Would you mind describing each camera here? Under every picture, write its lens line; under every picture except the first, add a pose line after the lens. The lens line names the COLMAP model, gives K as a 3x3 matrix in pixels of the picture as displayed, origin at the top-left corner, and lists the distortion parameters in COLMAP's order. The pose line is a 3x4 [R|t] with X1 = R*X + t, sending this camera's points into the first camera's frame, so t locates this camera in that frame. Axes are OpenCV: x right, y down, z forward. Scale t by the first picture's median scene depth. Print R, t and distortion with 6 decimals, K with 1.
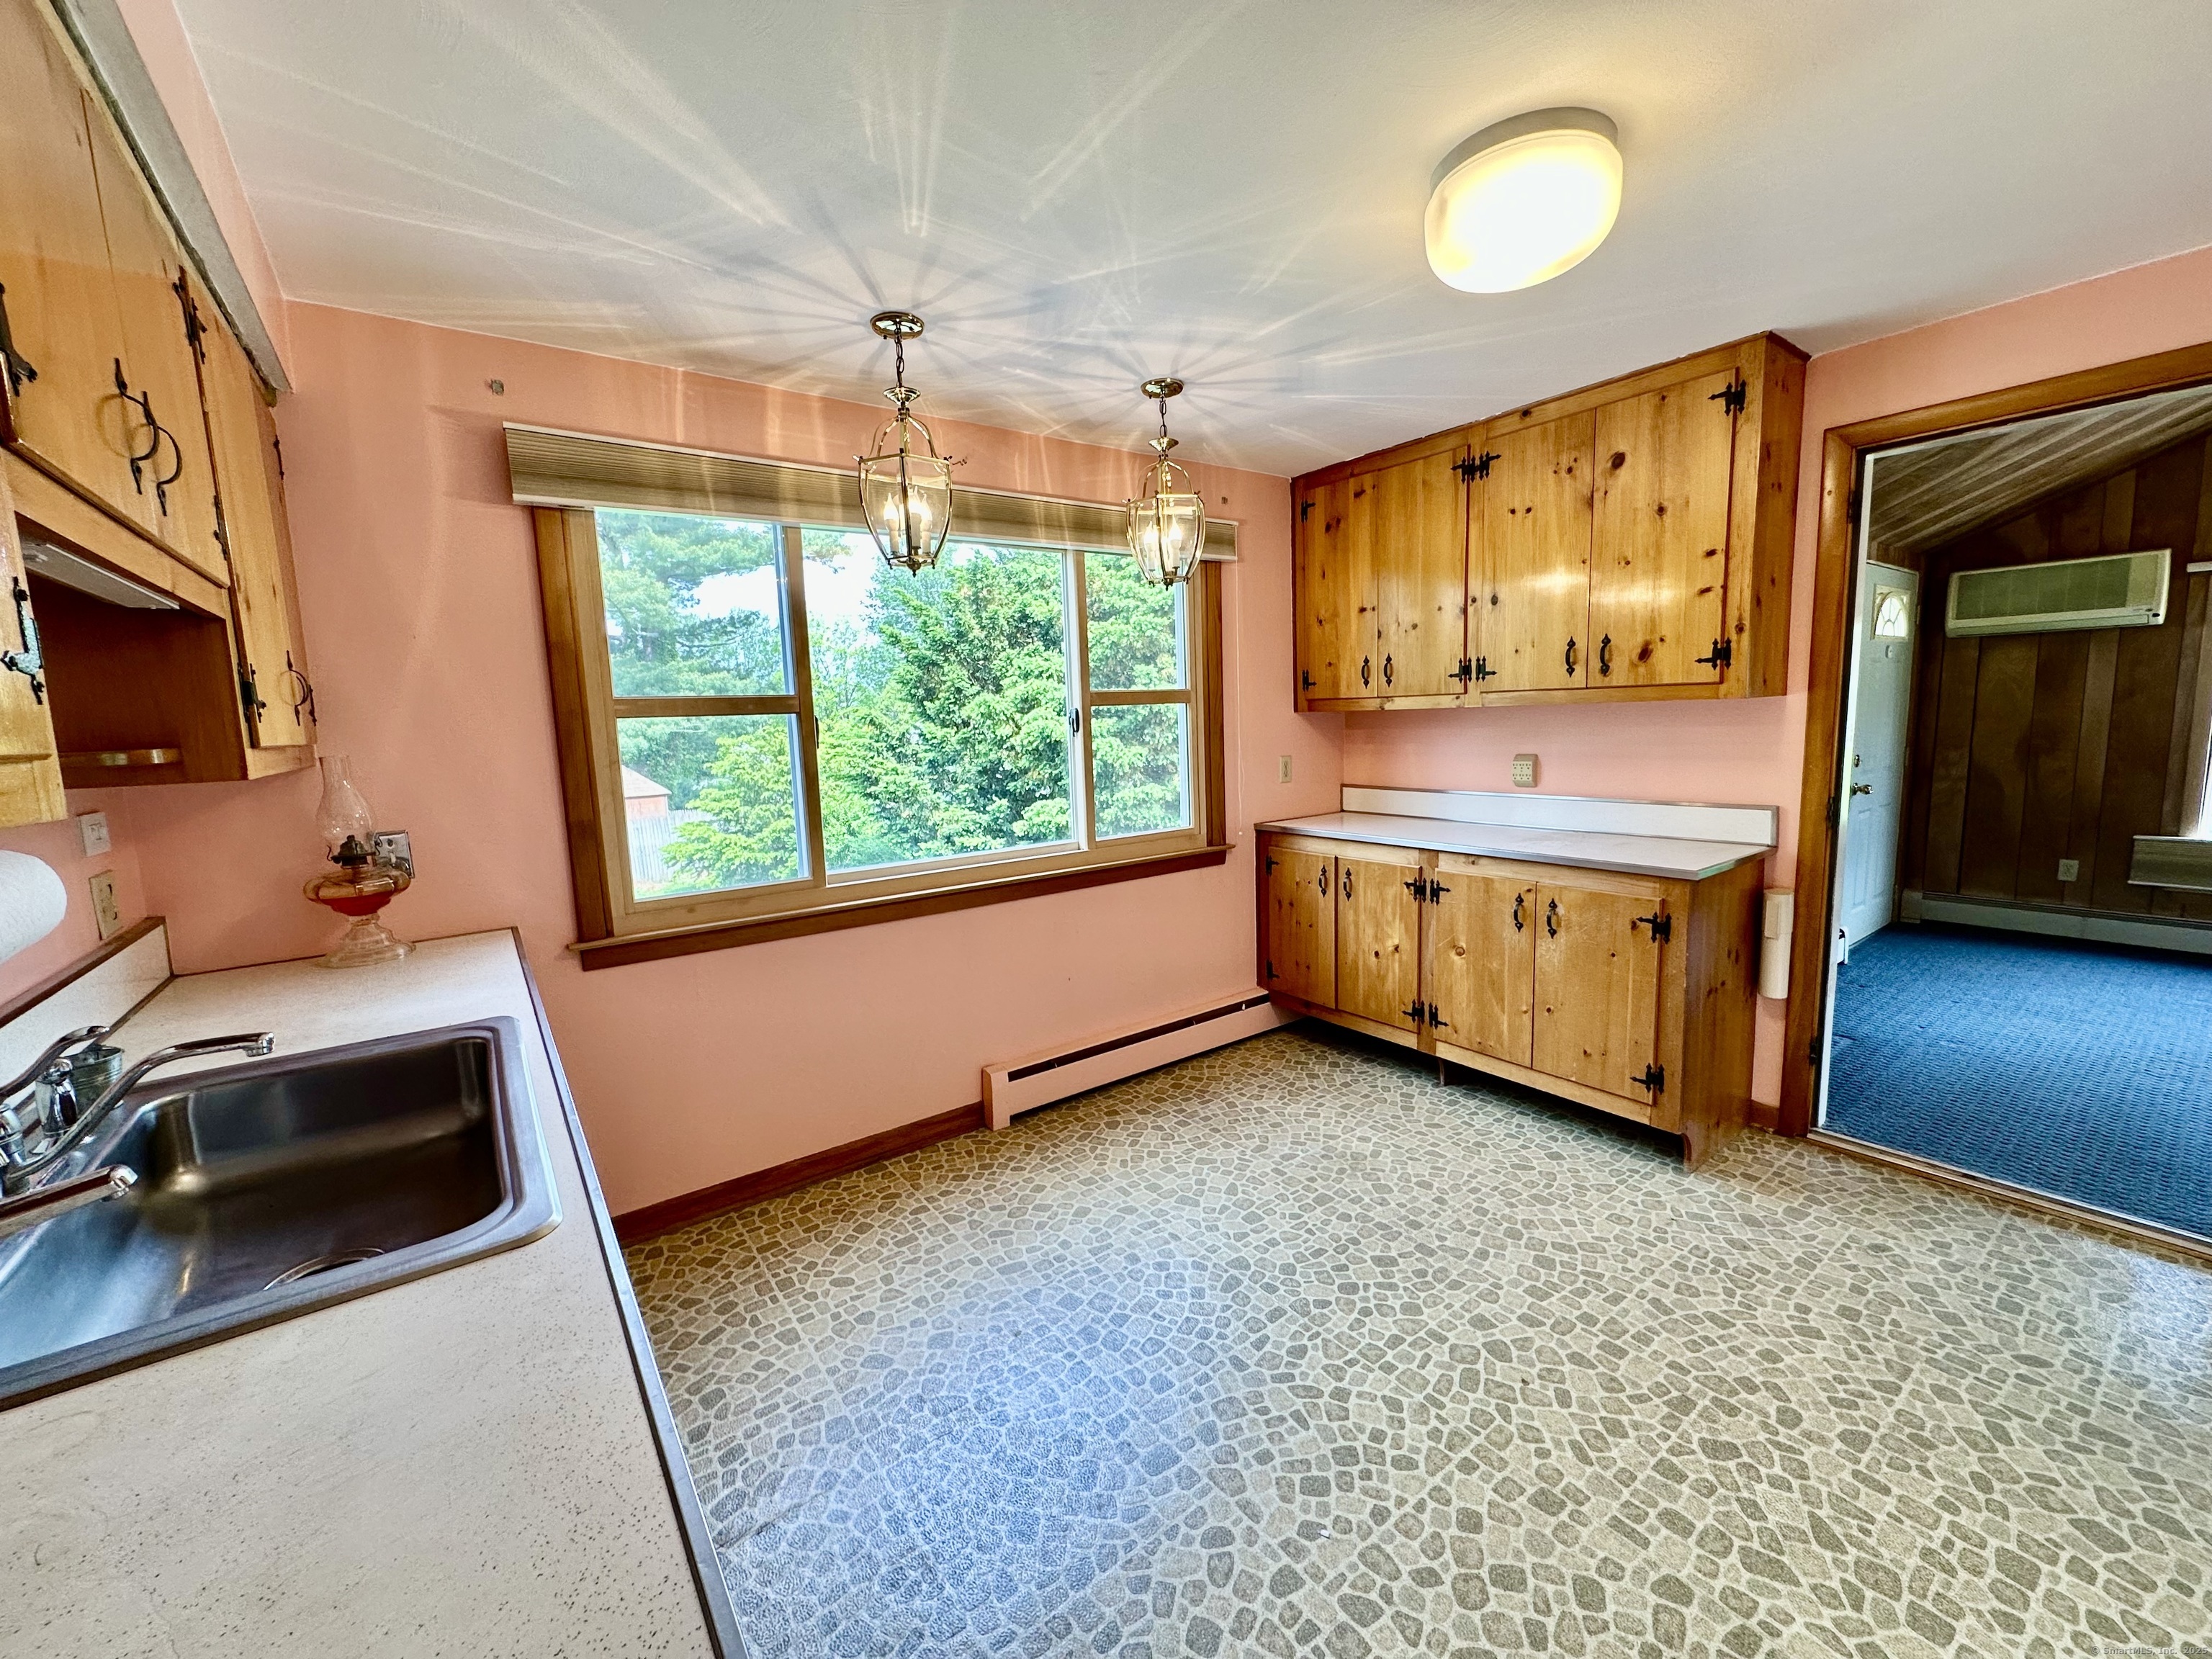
lens RADIAL K [[881.9, 0, 1101.2], [0, 881.9, 829.0], [0, 0, 1]] dist [-0.003995, 0.000766]
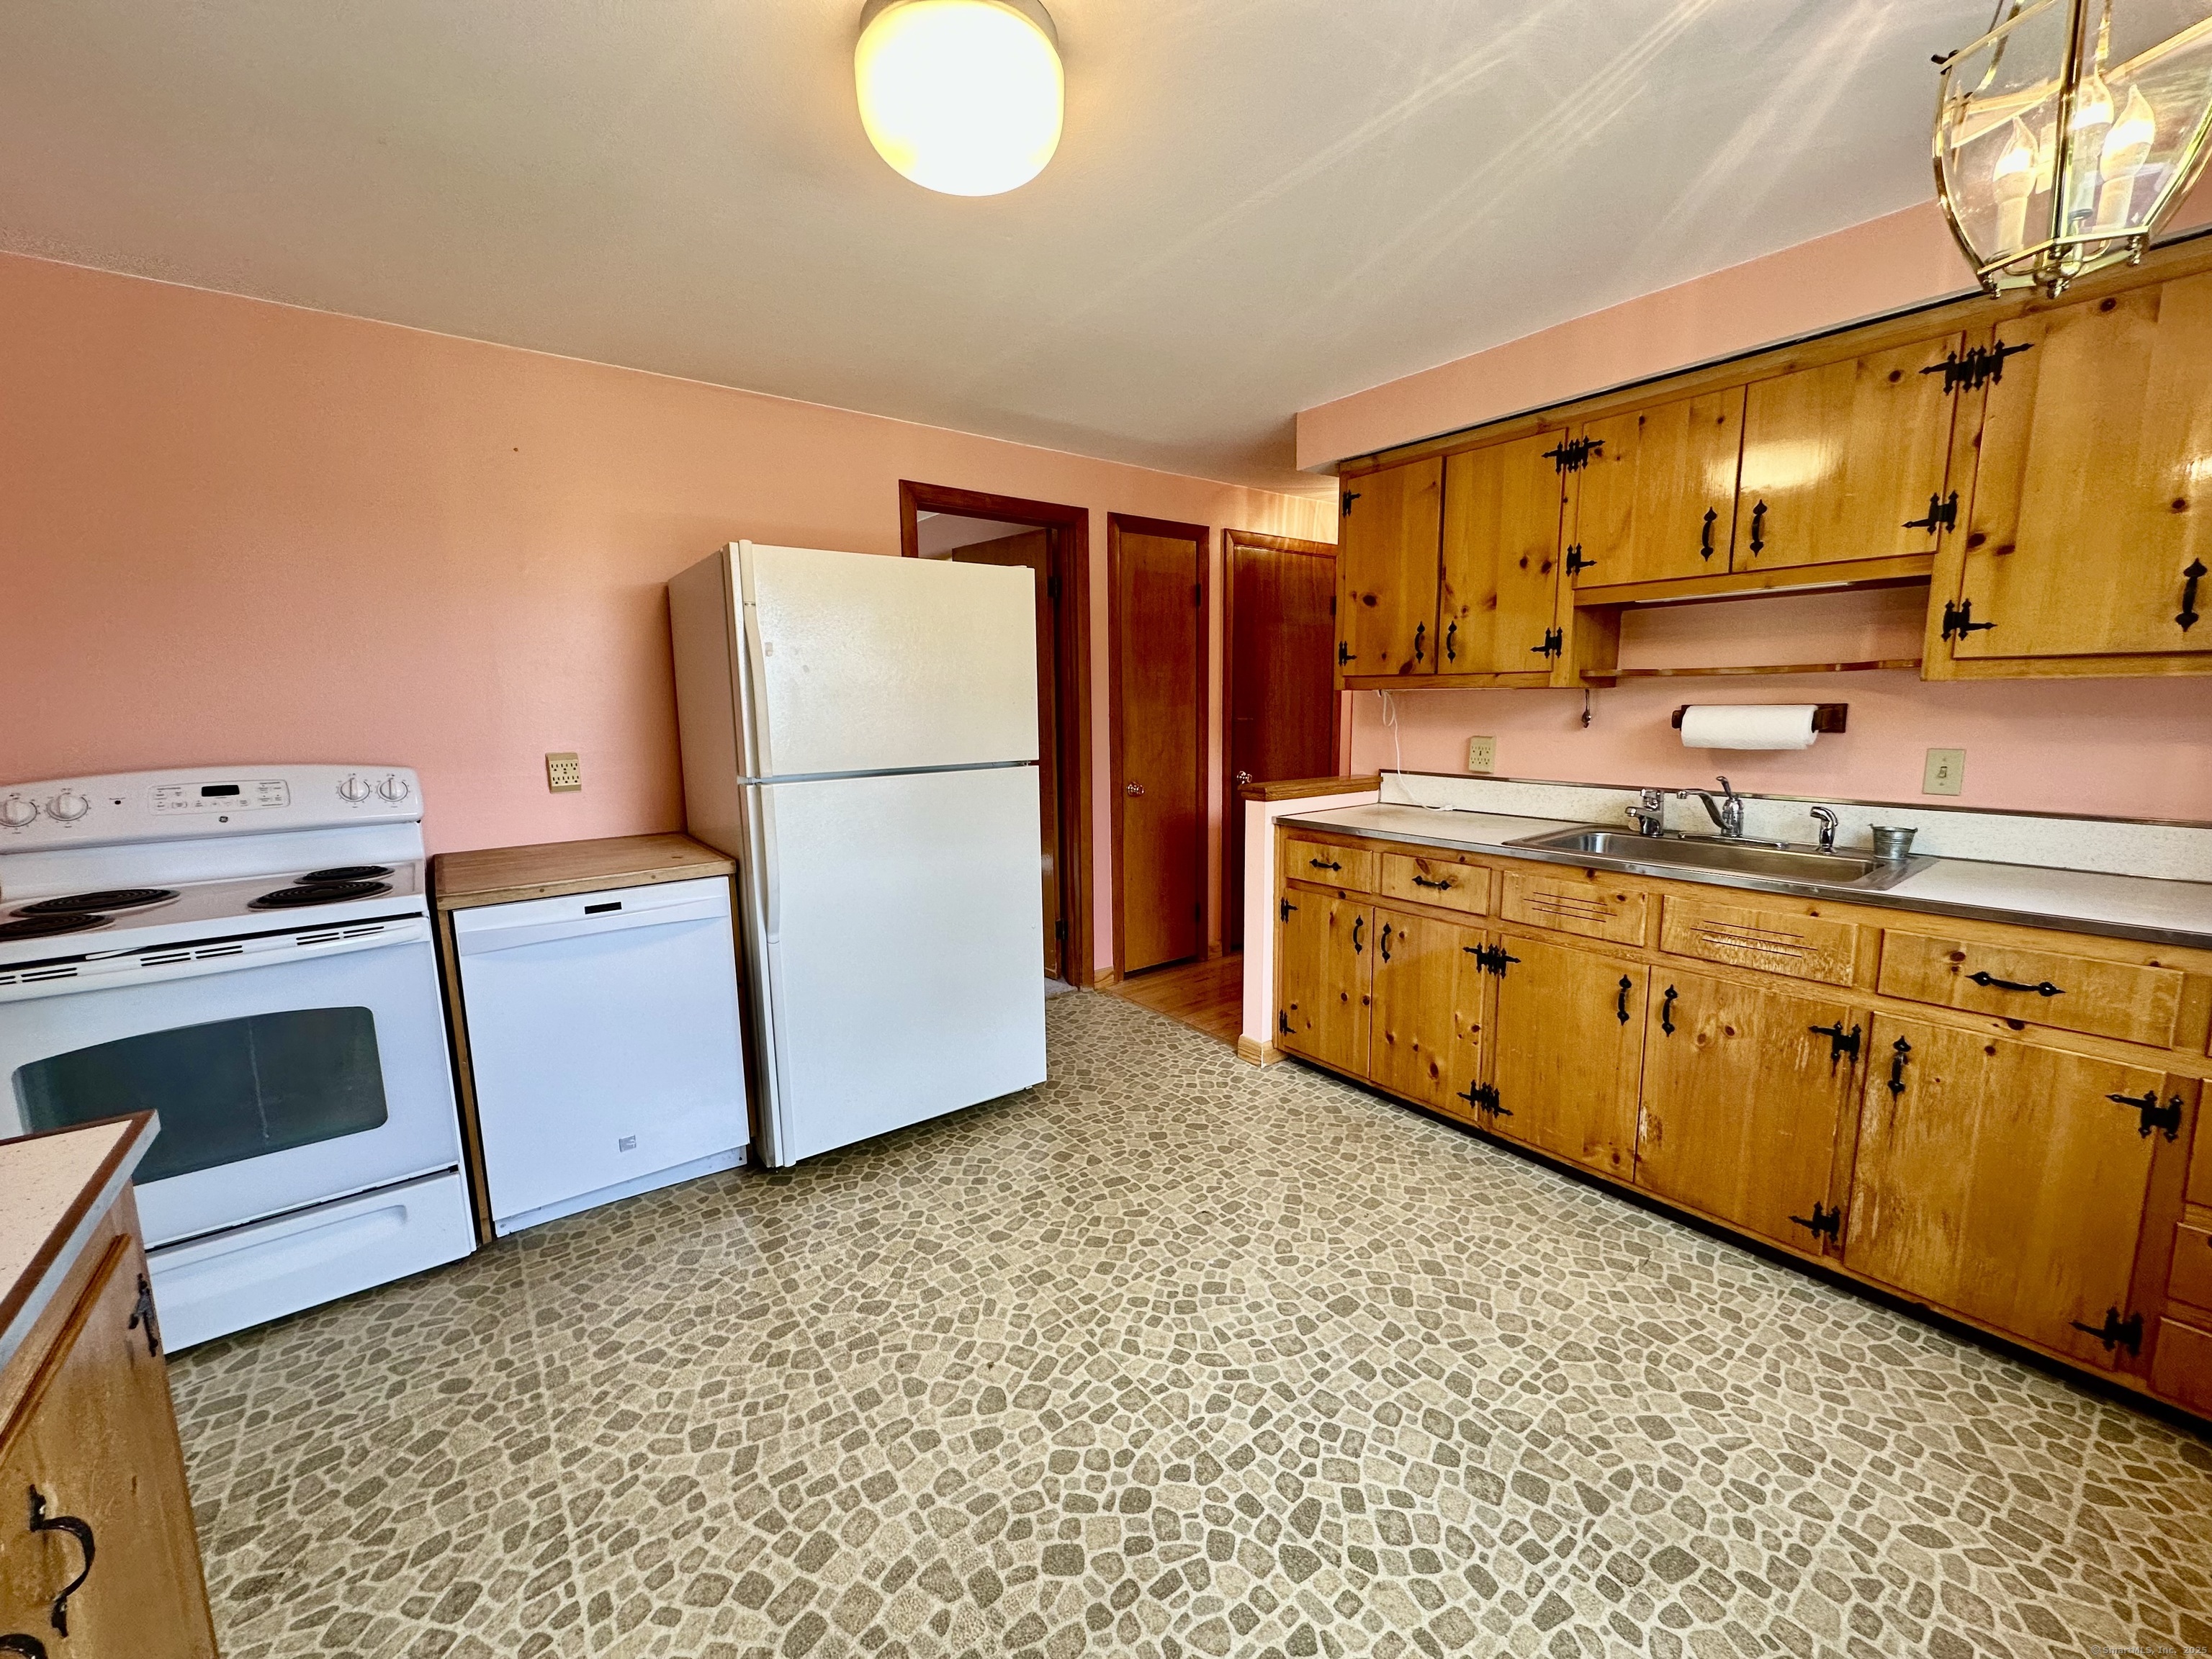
lens RADIAL K [[881.9, 0, 1103.6], [0, 881.9, 827.4], [0, 0, 1]] dist [-0.003995, 0.000766]
pose [[-0.998554, 0.051774, -0.014436, 0.308883], [0.045900, 0.961154, 0.272169, -0.190352], [0.027967, 0.271113, -0.962141, 1.627285]]
